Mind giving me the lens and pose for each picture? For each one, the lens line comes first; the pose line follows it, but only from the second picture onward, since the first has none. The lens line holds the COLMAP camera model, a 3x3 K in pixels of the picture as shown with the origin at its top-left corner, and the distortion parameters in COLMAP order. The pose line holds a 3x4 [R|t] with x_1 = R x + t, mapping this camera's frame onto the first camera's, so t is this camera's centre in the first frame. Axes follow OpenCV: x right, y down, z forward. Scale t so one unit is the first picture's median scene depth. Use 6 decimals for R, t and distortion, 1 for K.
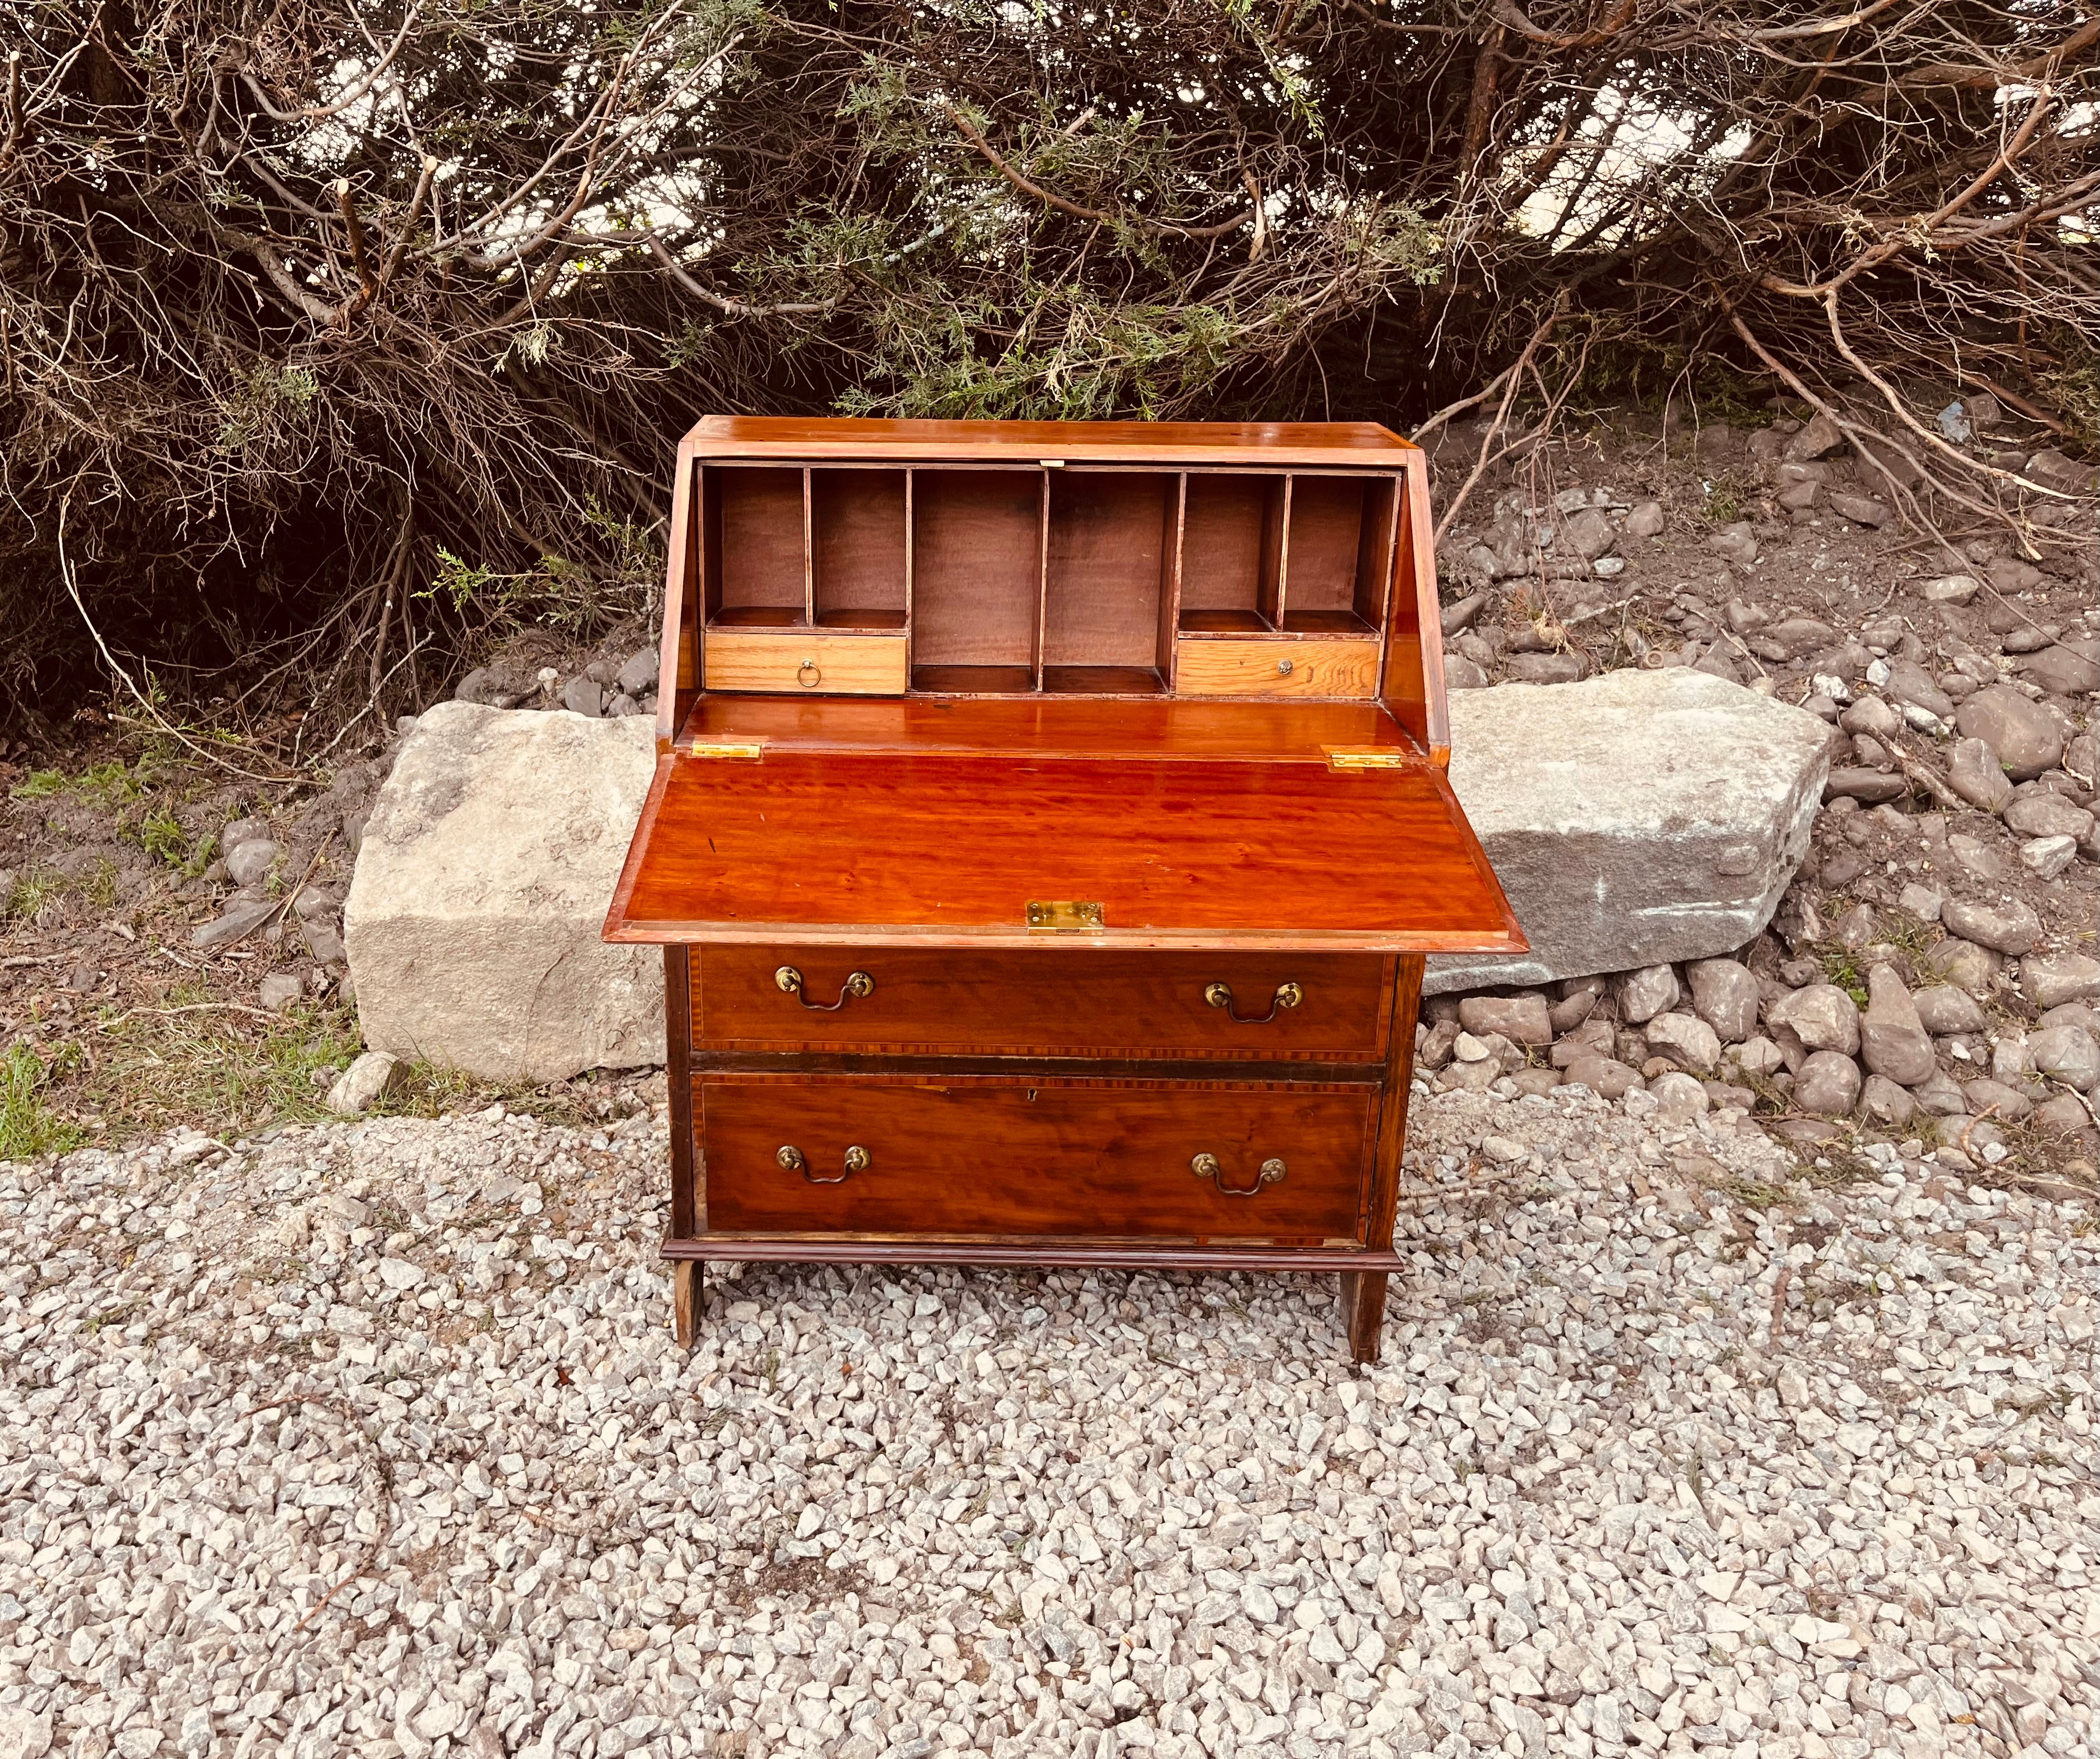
lens RADIAL K [[1850.8, 0, 937.8], [0, 1850.8, 846.8], [0, 0, 1]] dist [0.039436, -0.027313]
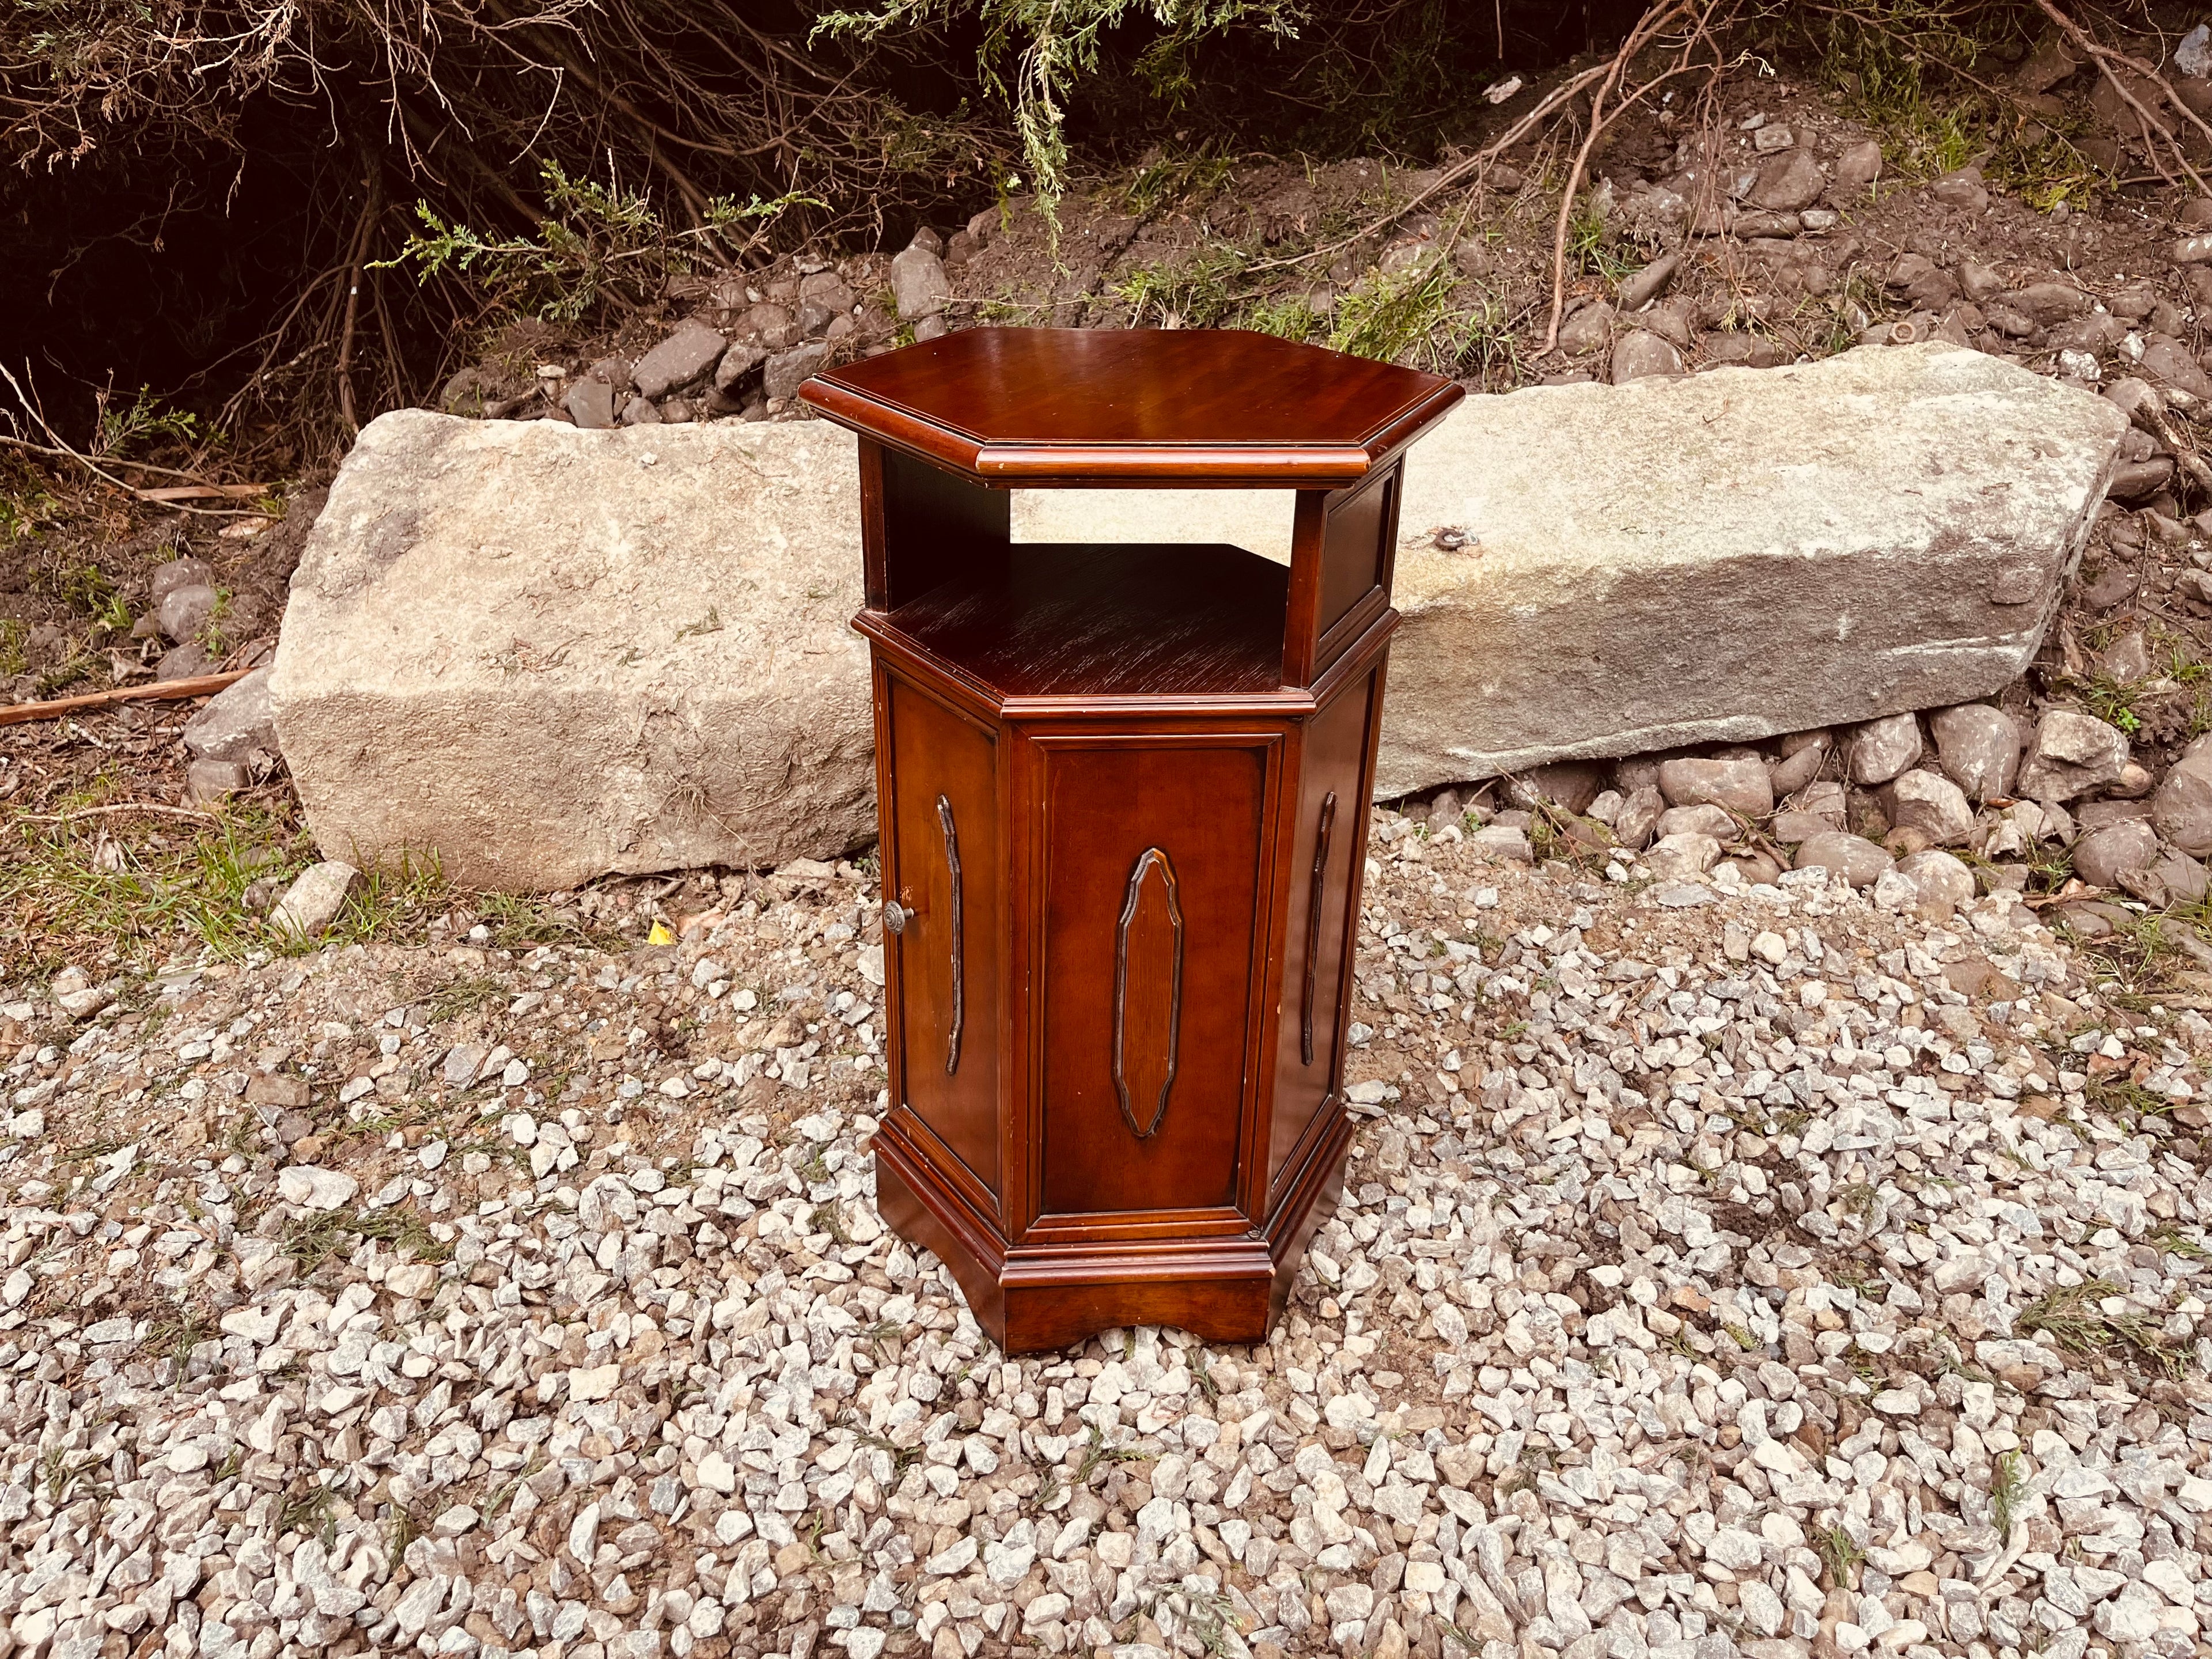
lens RADIAL K [[1707.6, 0, 1116.8], [0, 1707.6, 837.1], [0, 0, 1]] dist [0.084374, -0.127577]
pose [[0.998434, -0.028094, 0.048380, 0.001090], [0.019590, 0.985586, 0.168038, -0.018433], [-0.052404, -0.166827, 0.984593, 0.256158]]
